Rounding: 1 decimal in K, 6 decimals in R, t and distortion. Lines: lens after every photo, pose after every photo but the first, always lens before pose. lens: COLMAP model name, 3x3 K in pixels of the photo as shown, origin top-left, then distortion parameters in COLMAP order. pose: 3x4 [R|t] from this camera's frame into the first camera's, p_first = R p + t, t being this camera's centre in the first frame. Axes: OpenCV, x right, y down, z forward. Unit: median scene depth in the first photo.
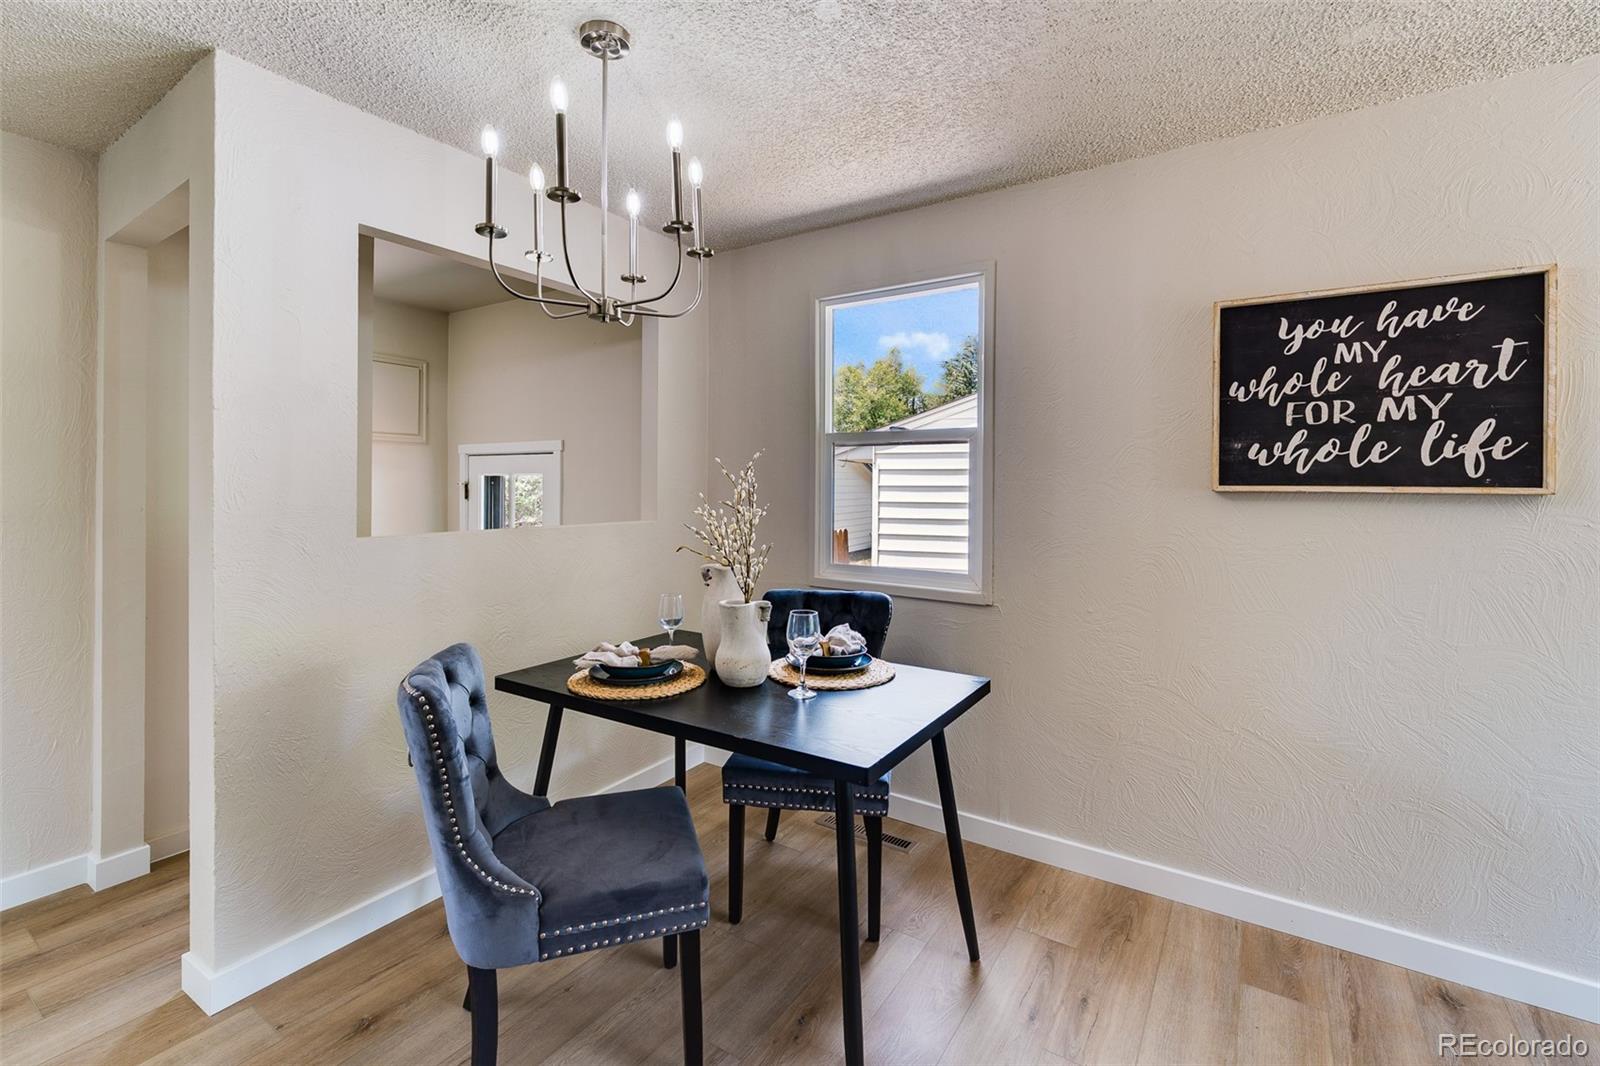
lens RADIAL K [[711.0, 0, 793.6], [0, 711.0, 480.7], [0, 0, 1]] dist [0.002014, 0.000486]
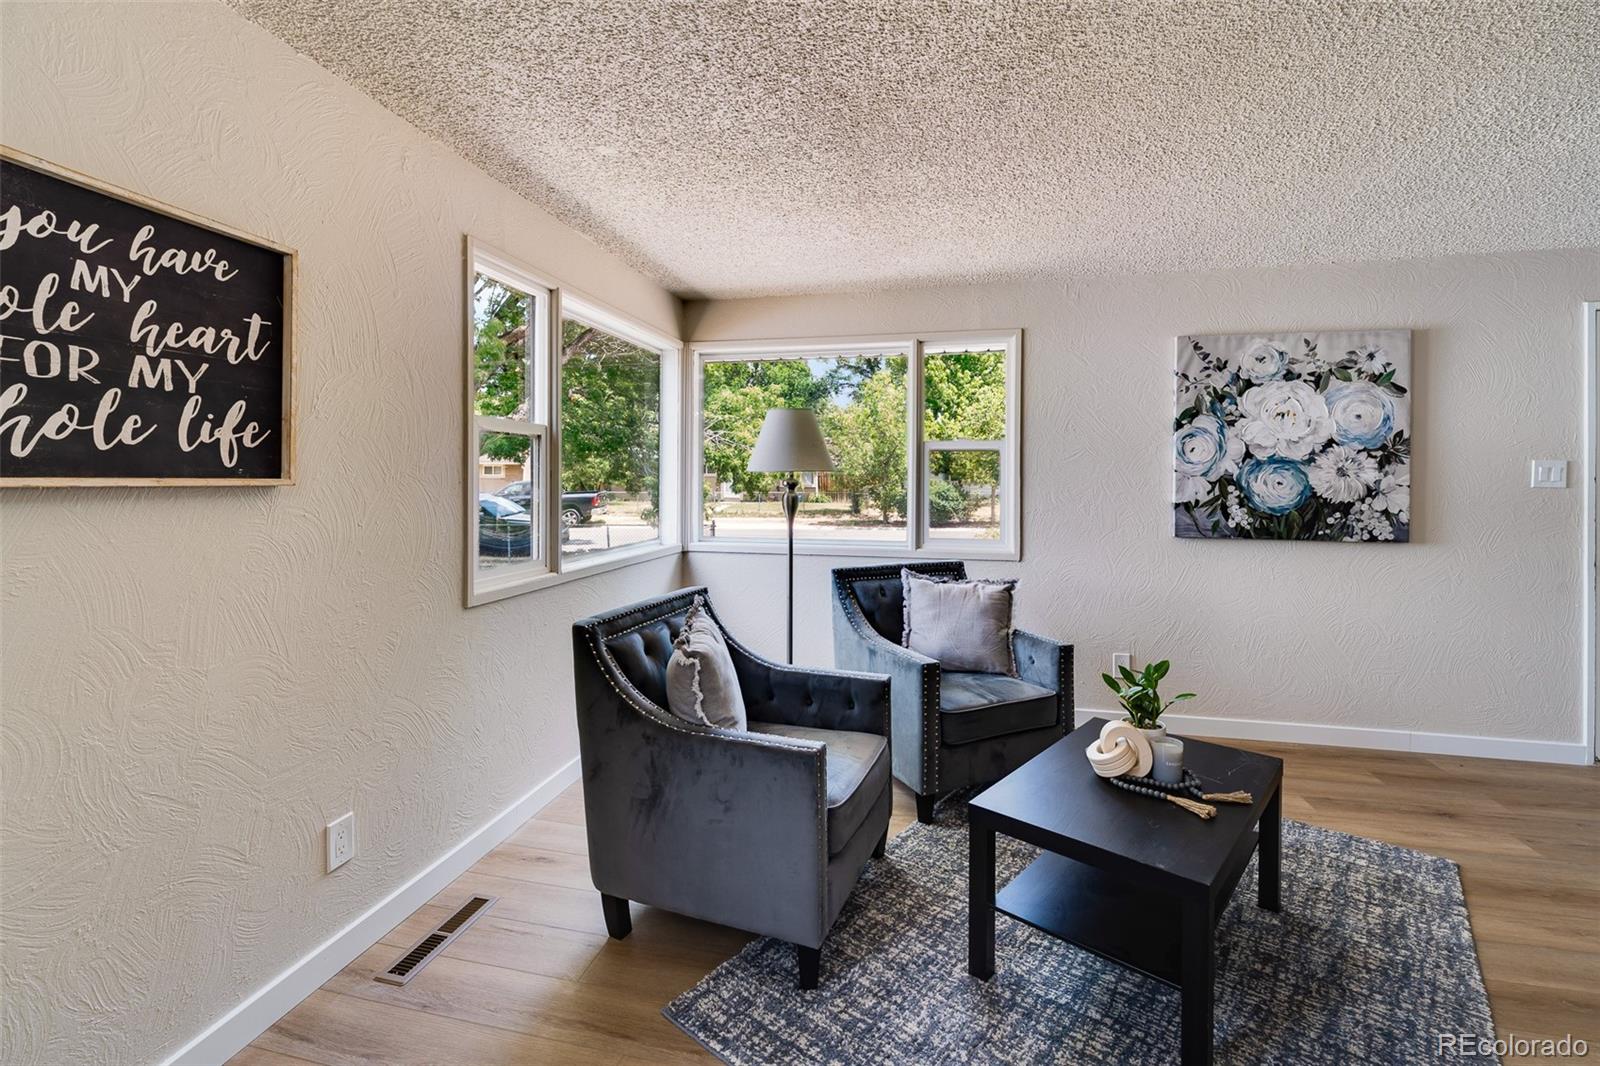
lens RADIAL K [[711.0, 0, 793.6], [0, 711.0, 480.7], [0, 0, 1]] dist [0.002014, 0.000486]
pose [[-0.359728, -0.006642, 0.933034, -0.083479], [-0.003549, 0.999977, 0.005750, 0.004448], [-0.933050, -0.001243, -0.359744, 0.630100]]
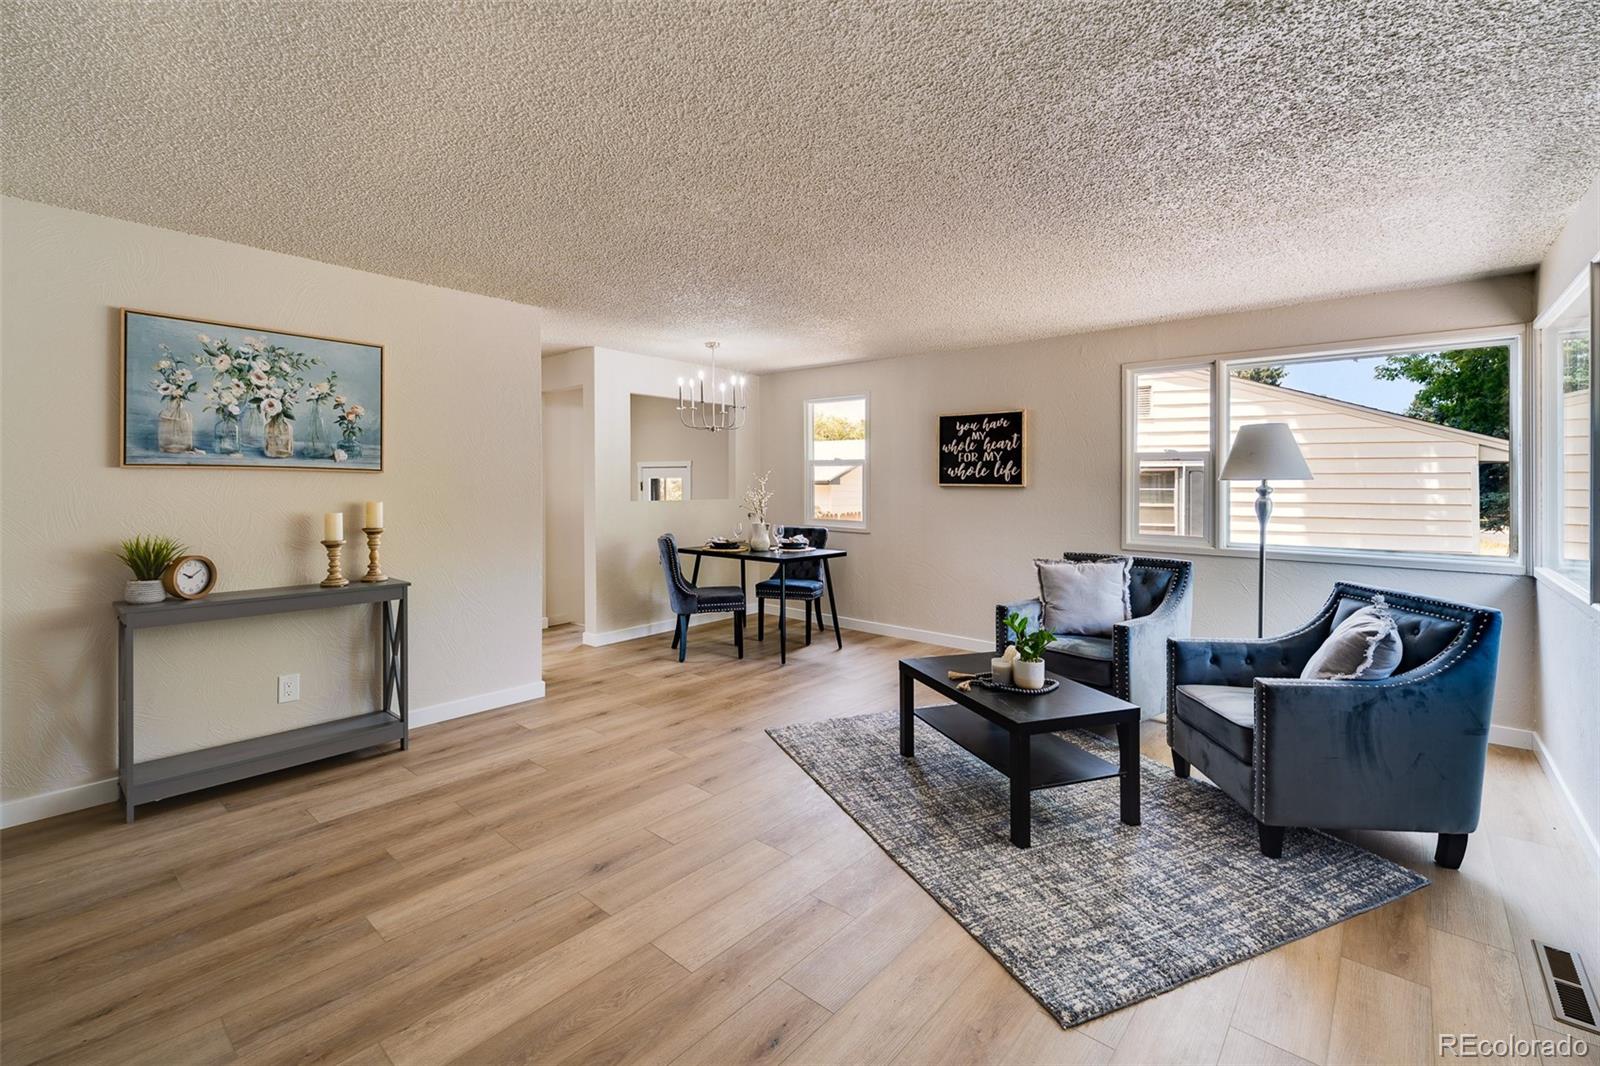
lens RADIAL K [[697.2, 0, 788.2], [0, 697.2, 496.4], [0, 0, 1]] dist [0.016048, -0.000617]
pose [[0.989447, 0.005493, -0.144790, 0.455840], [-0.002337, 0.999756, 0.021963, -0.002026], [0.144876, -0.021393, 0.989219, -1.806025]]
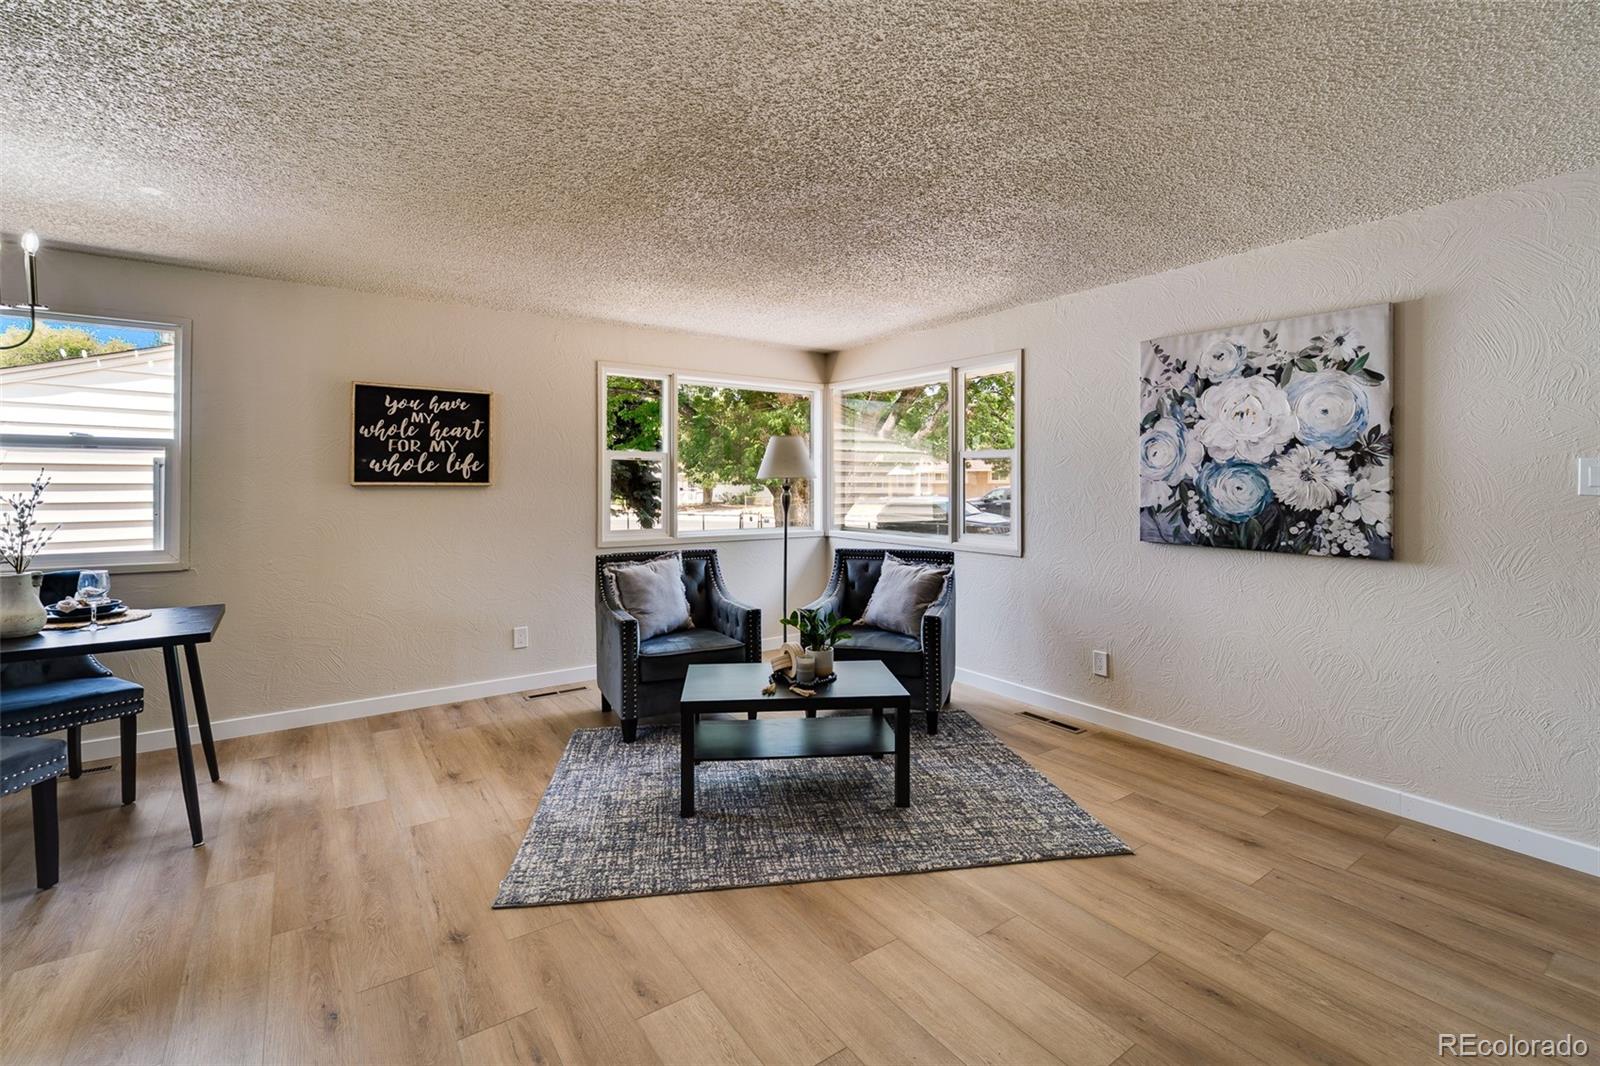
lens RADIAL K [[724.4, 0, 808.1], [0, 724.4, 483.5], [0, 0, 1]] dist [0.004927, -0.000120]
pose [[0.356049, -0.002960, 0.934462, -0.783369], [-0.001734, 0.999991, 0.003828, 0.001274], [-0.934465, -0.002984, 0.356041, -0.807019]]
